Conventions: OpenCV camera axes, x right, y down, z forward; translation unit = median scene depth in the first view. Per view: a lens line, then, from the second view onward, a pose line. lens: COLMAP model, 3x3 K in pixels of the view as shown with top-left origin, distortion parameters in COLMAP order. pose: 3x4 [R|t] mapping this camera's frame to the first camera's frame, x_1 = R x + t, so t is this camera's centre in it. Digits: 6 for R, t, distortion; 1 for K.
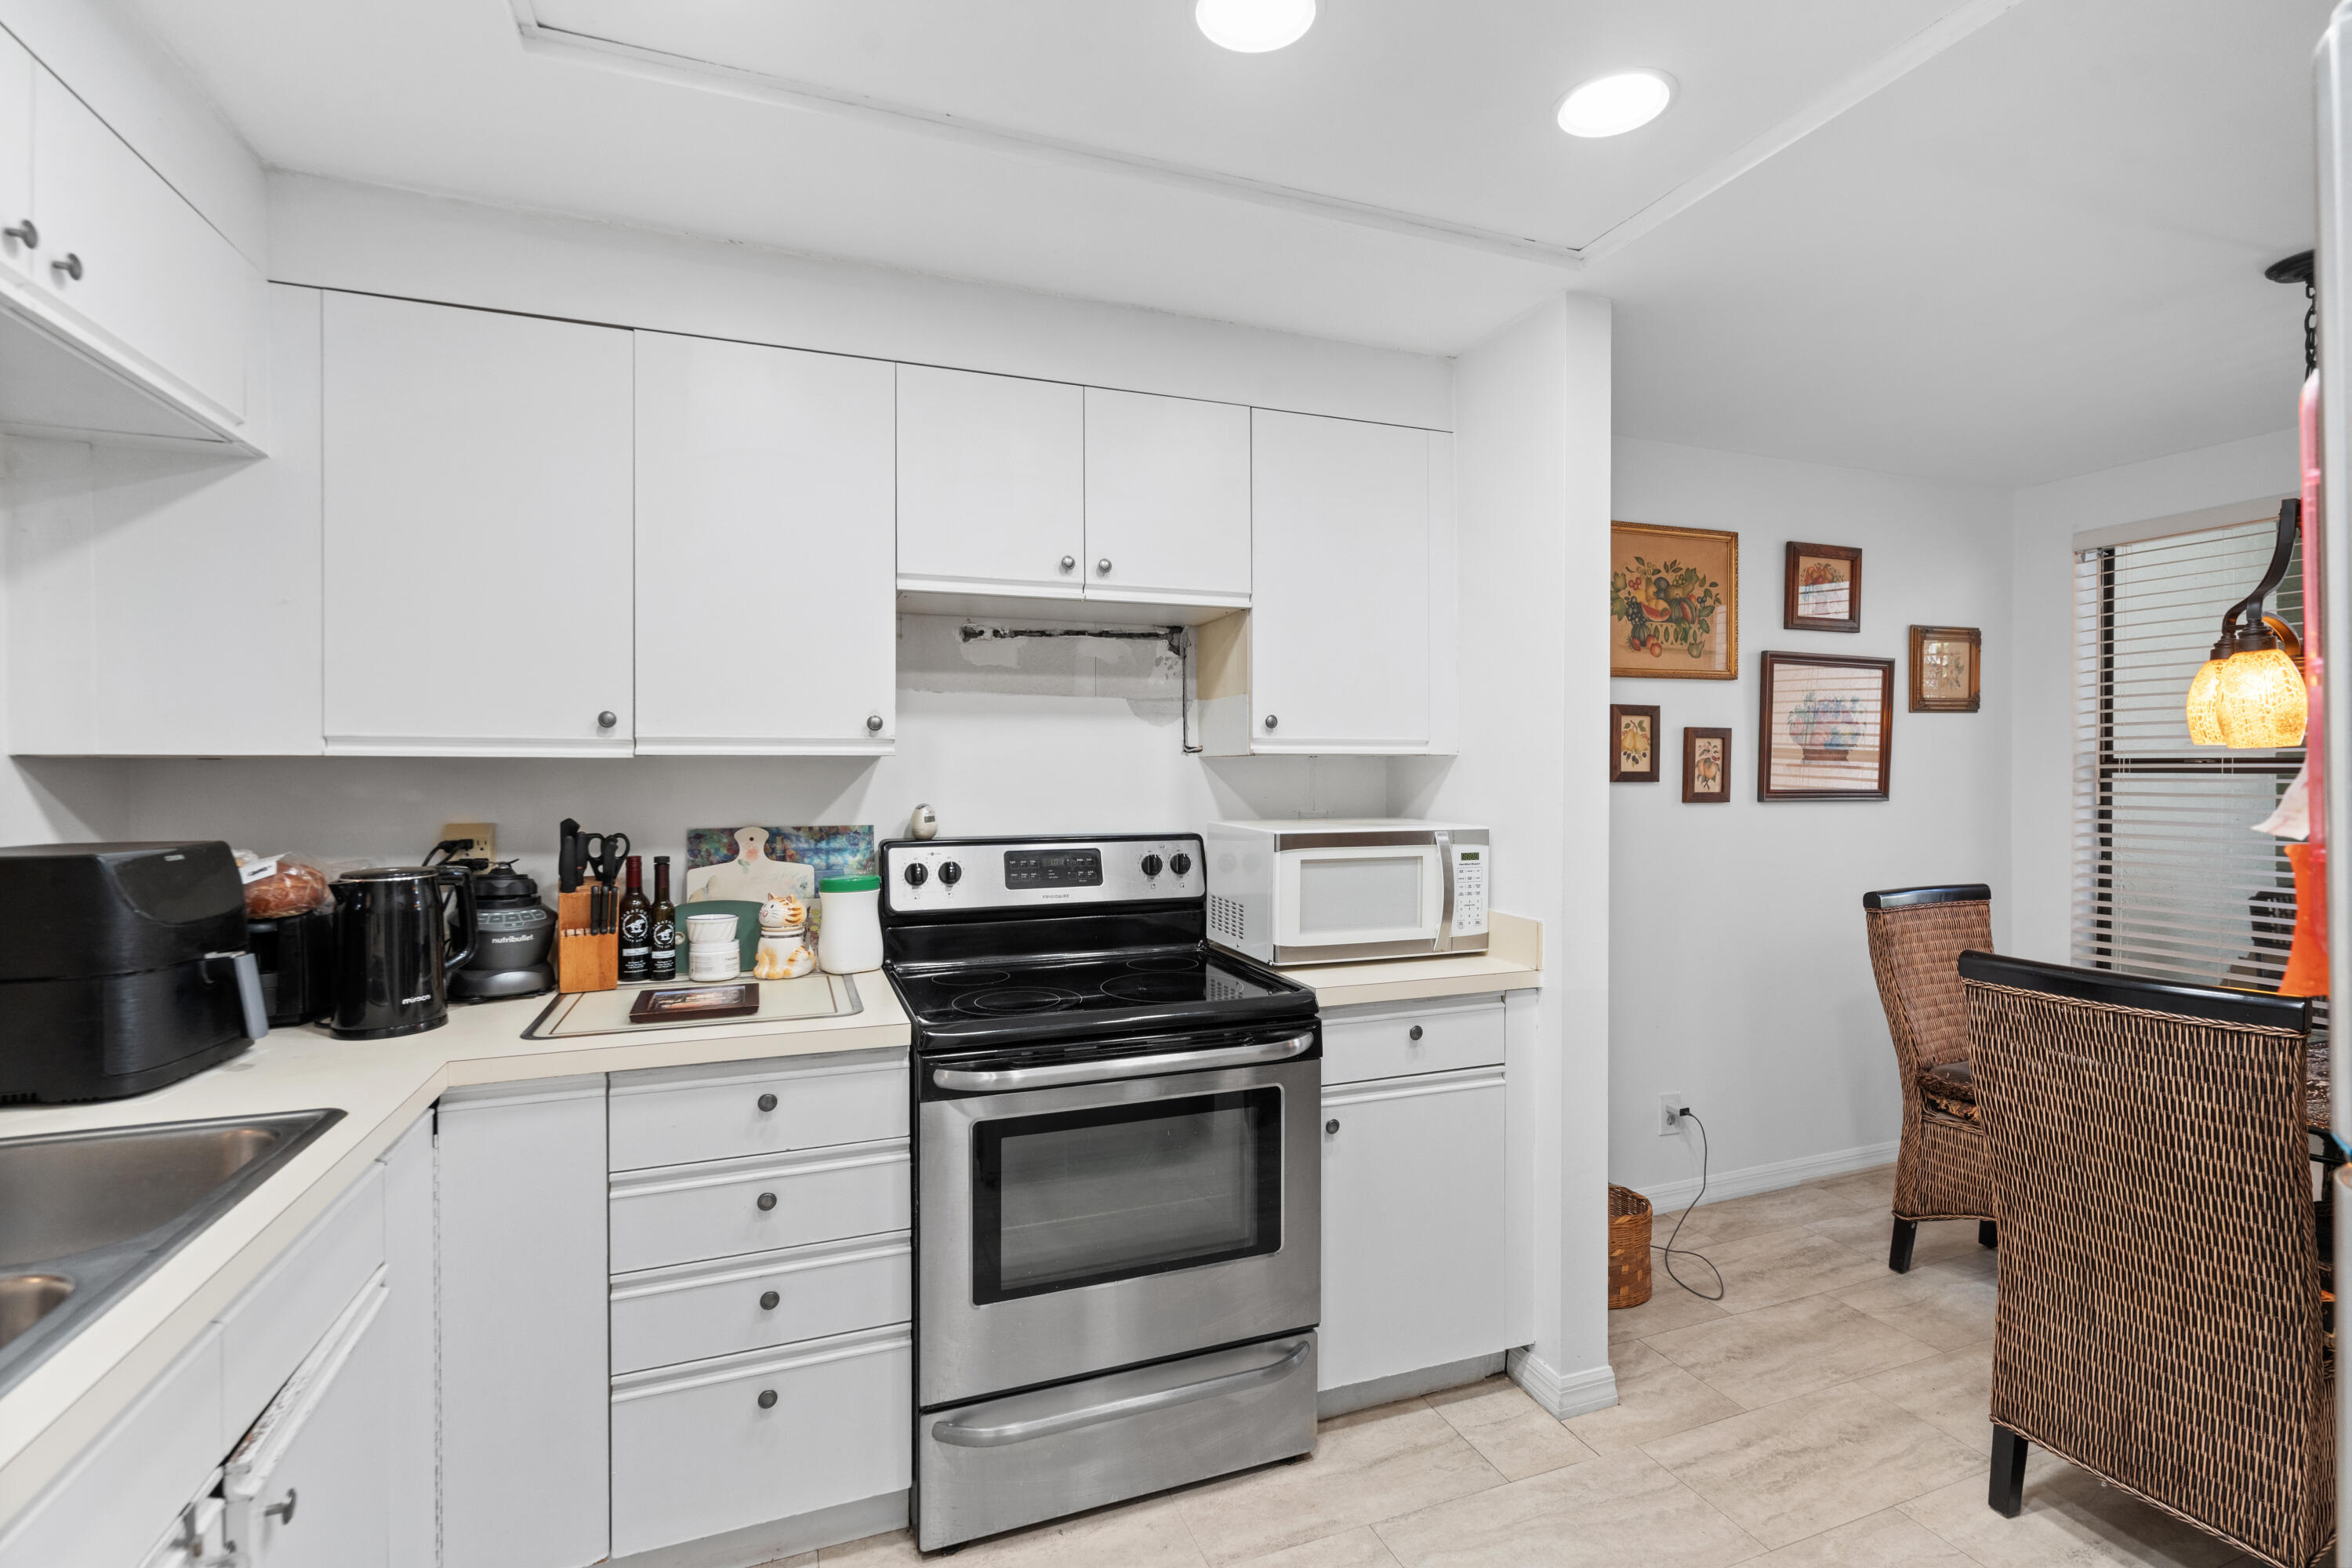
lens RADIAL K [[1059.8, 0, 1192.1], [0, 1059.8, 782.5], [0, 0, 1]] dist [-0.001314, 0.000773]
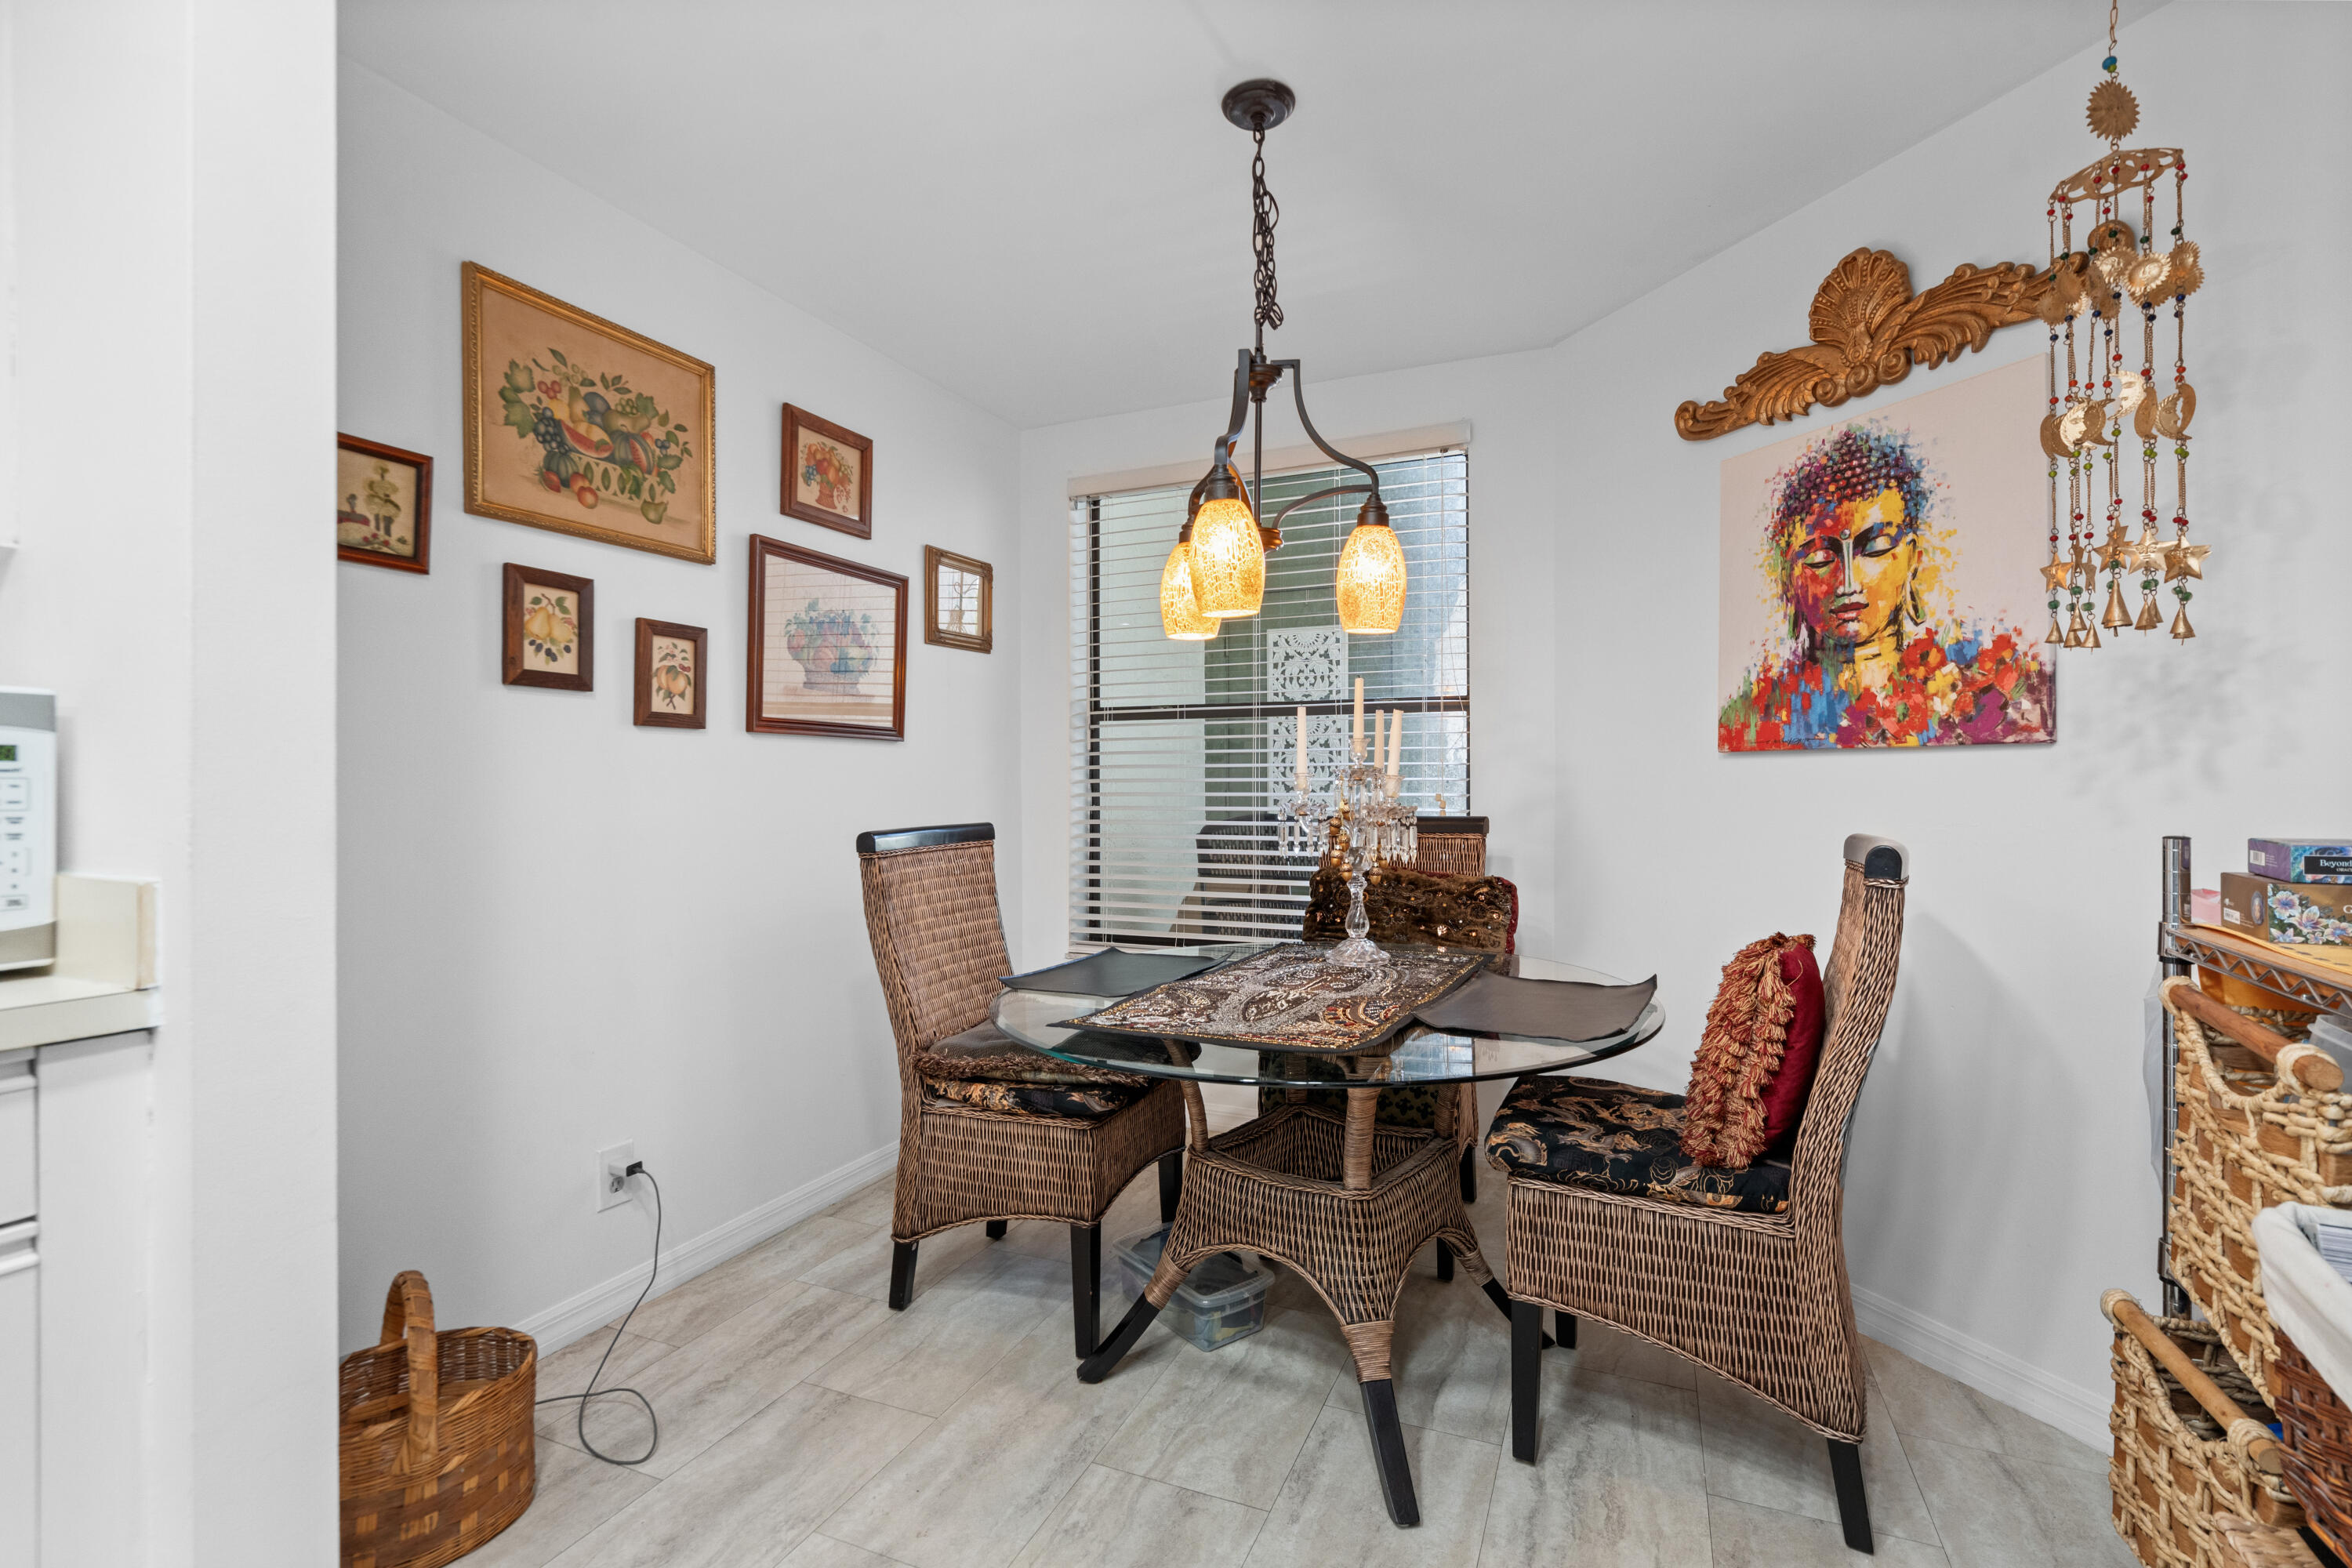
lens RADIAL K [[1059.8, 0, 1192.1], [0, 1059.8, 782.5], [0, 0, 1]] dist [-0.001314, 0.000773]
pose [[0.696243, 0.001025, 0.717805, 0.219909], [0.008328, 0.999920, -0.009506, 0.067328], [-0.717758, 0.012596, 0.696179, 0.250891]]
